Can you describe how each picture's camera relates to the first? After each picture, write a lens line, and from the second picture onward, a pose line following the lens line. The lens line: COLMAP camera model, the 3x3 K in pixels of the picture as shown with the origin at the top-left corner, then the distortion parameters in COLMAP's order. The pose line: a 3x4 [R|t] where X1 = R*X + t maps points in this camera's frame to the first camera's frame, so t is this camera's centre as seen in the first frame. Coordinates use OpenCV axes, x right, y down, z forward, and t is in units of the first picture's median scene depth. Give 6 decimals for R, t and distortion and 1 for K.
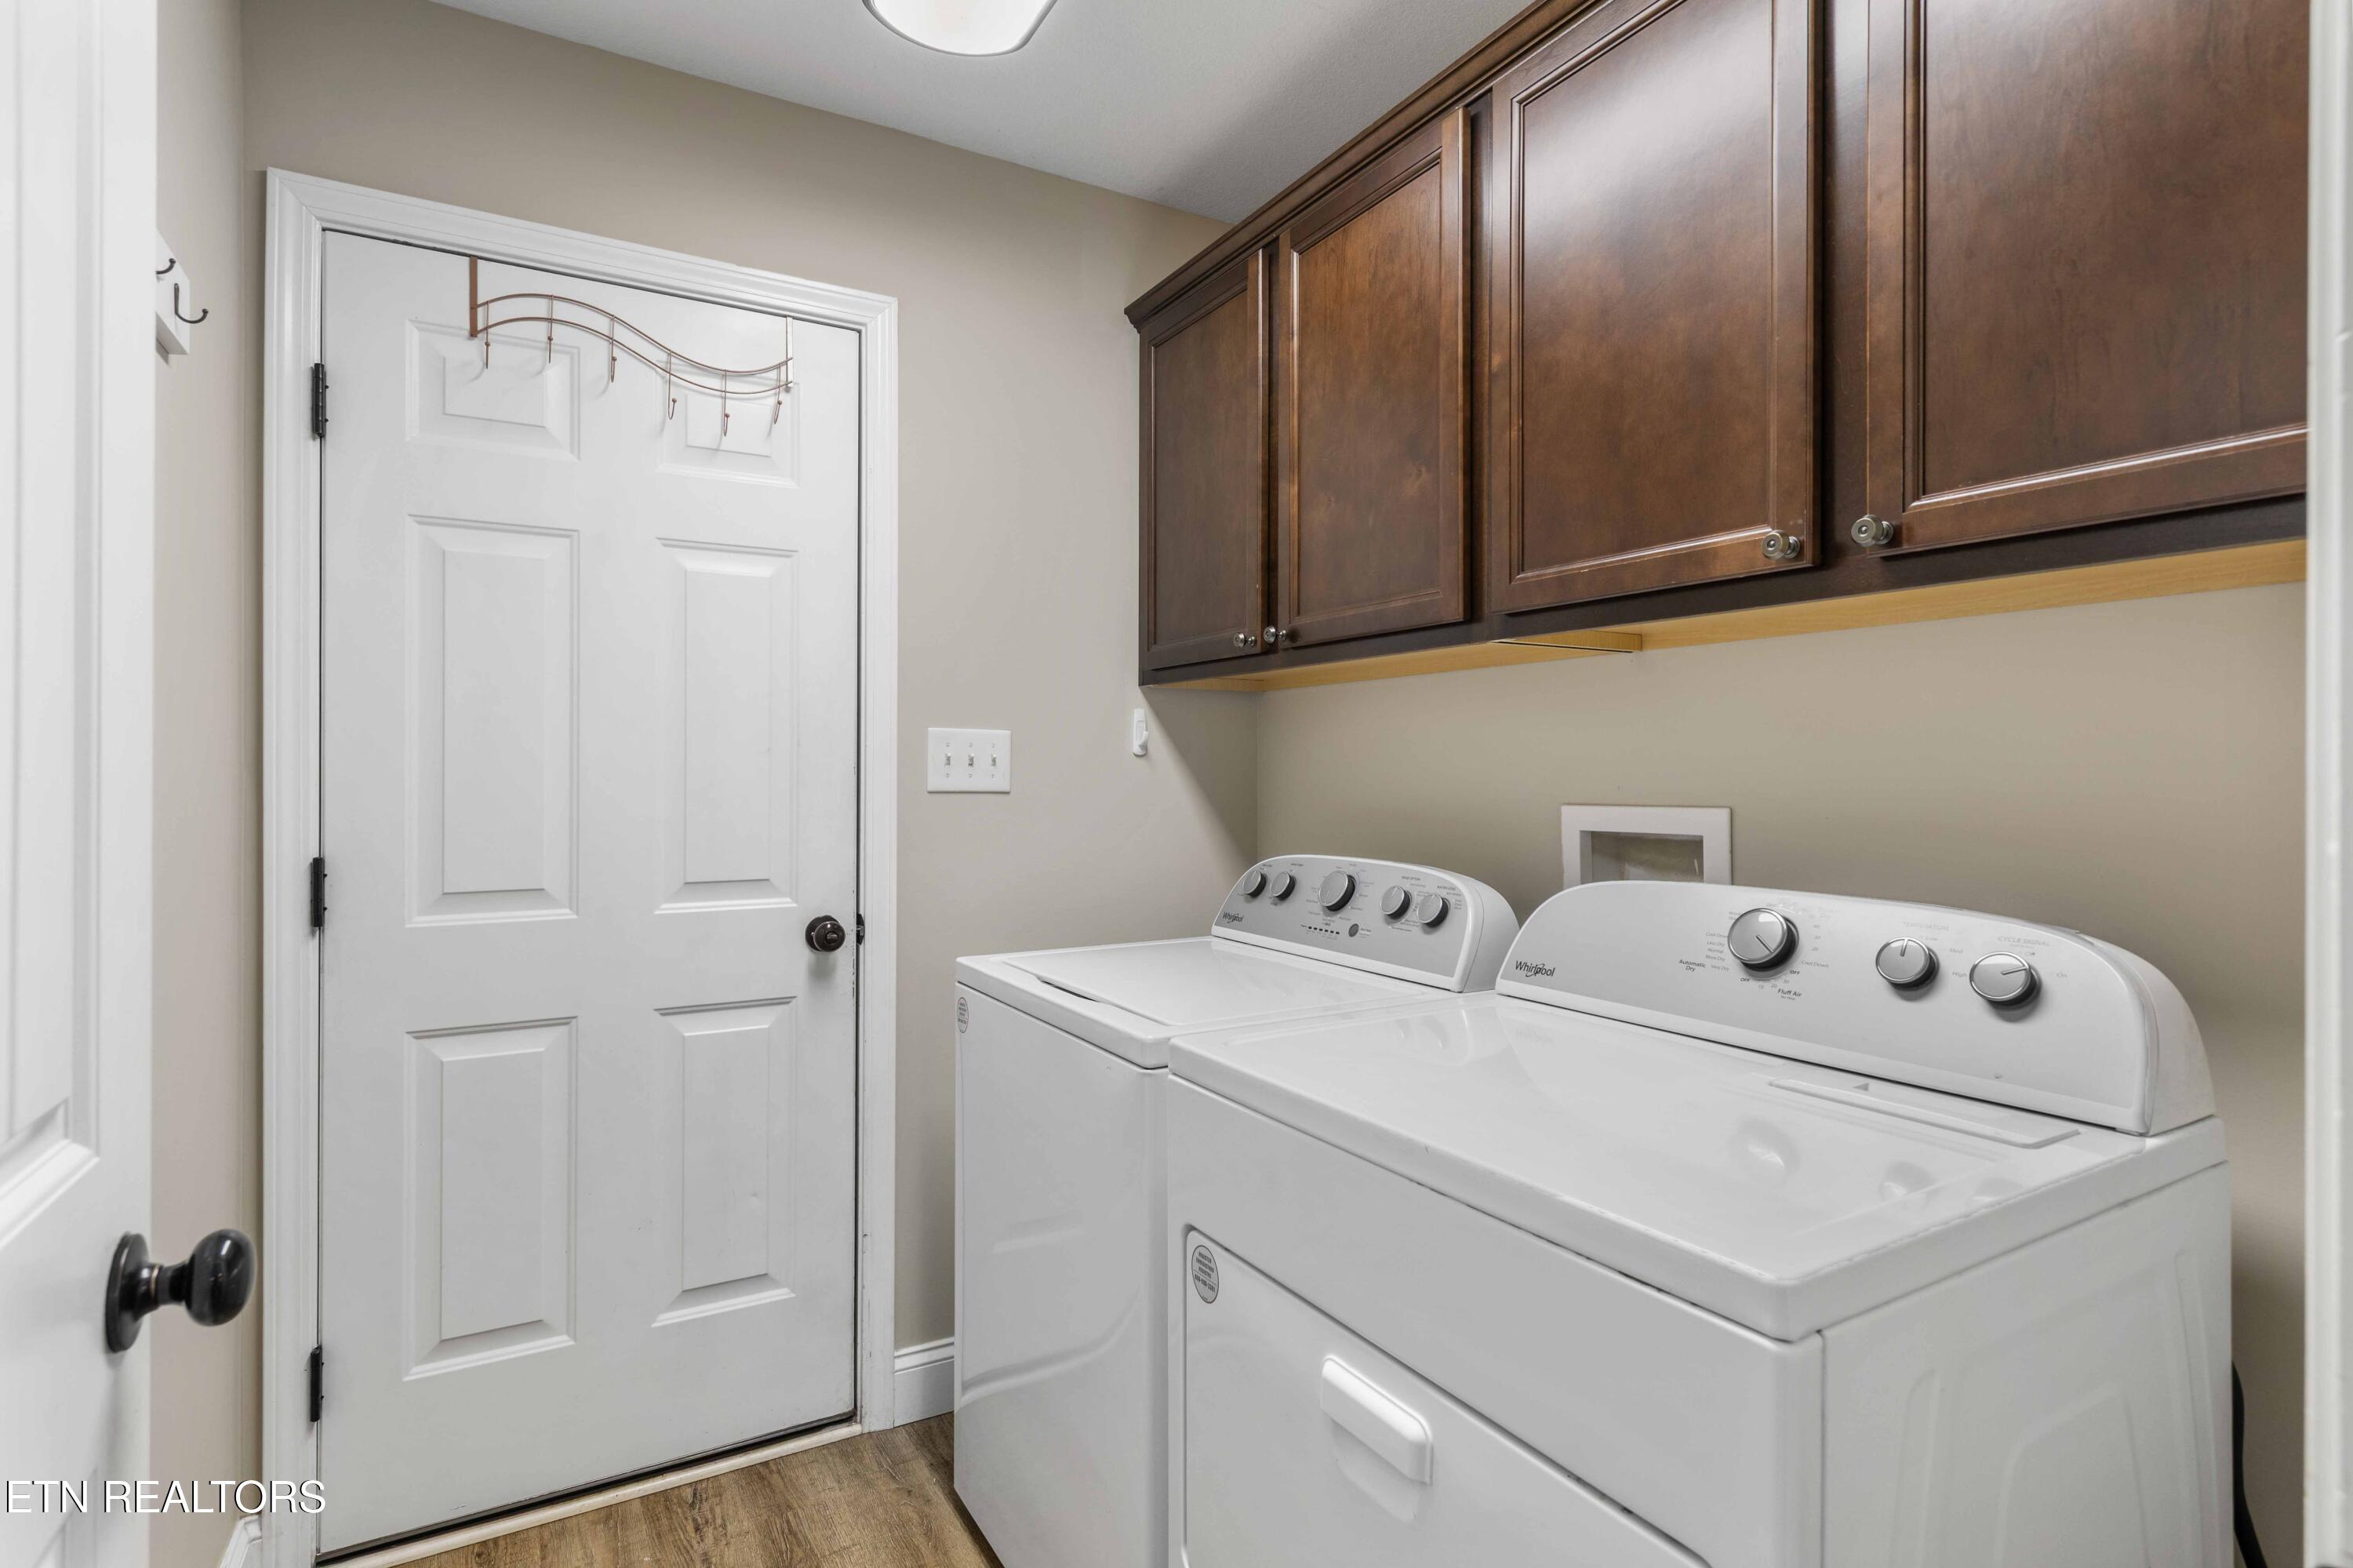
lens RADIAL K [[1165.1, 0, 1176.5], [0, 1165.1, 784.0], [0, 0, 1]] dist [0.009817, 0.000034]
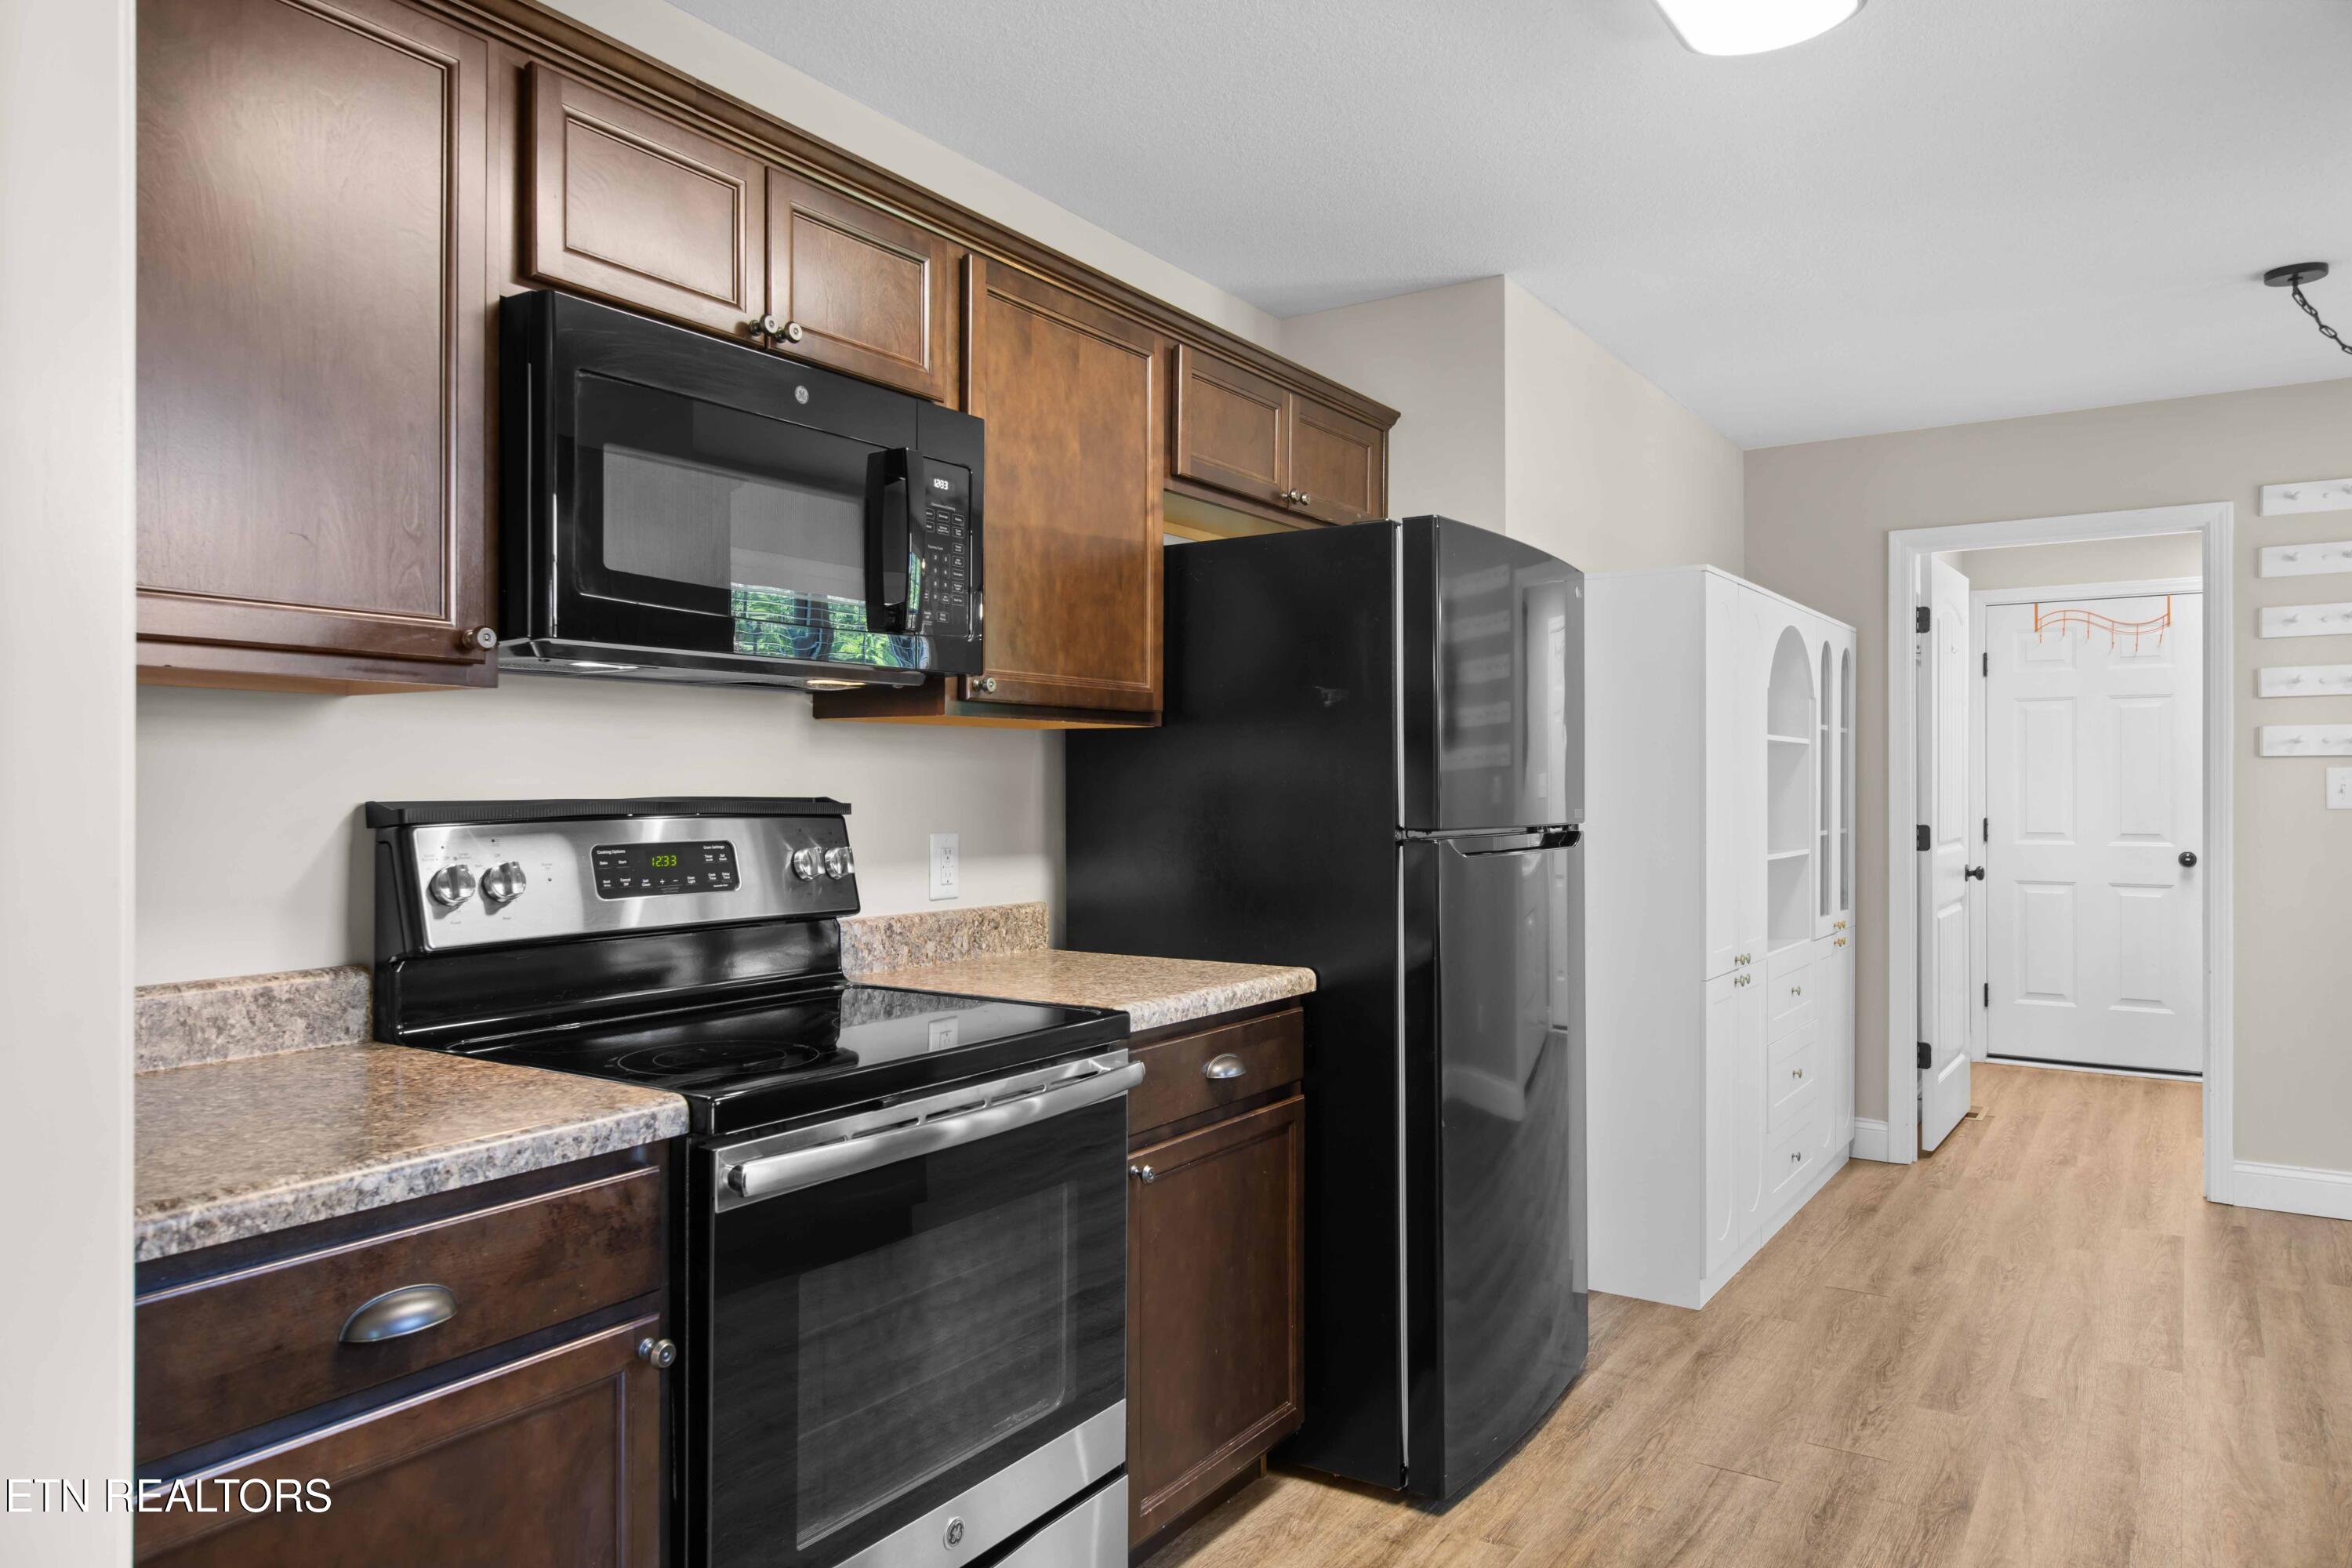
lens RADIAL K [[1532.5, 0, 1176.0], [0, 1532.5, 784.0], [0, 0, 1]] dist [0.005700, 0.004270]
pose [[0.456027, -0.005354, -0.889950, 1.642581], [0.003087, 0.999985, -0.004434, -0.013068], [0.889960, -0.000726, 0.456037, -2.379596]]
